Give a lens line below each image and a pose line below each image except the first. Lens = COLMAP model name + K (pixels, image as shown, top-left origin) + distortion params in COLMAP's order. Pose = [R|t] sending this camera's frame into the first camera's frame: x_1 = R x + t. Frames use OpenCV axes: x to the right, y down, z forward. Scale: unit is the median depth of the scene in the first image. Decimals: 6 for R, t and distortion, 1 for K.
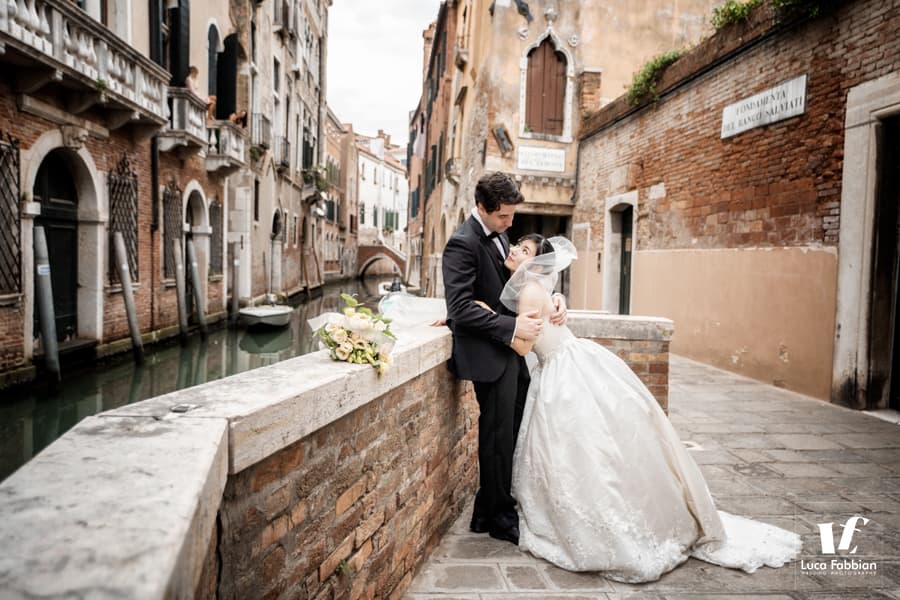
lens RADIAL K [[566.6, 0, 450.0], [0, 566.6, 300.0], [0, 0, 1]] dist [-0.003481, -0.000772]
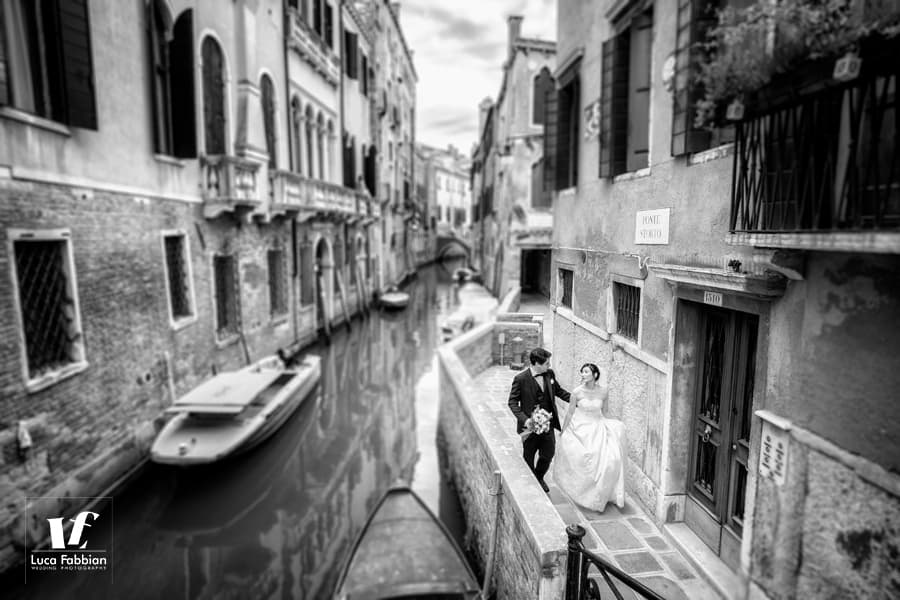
lens RADIAL K [[566.6, 0, 450.0], [0, 566.6, 300.0], [0, 0, 1]] dist [-0.003481, -0.000772]
pose [[0.992893, -0.008684, -0.118691, 0.049799], [0.019618, 0.995633, 0.091268, -0.098369], [0.117381, -0.092948, 0.988728, -0.566469]]
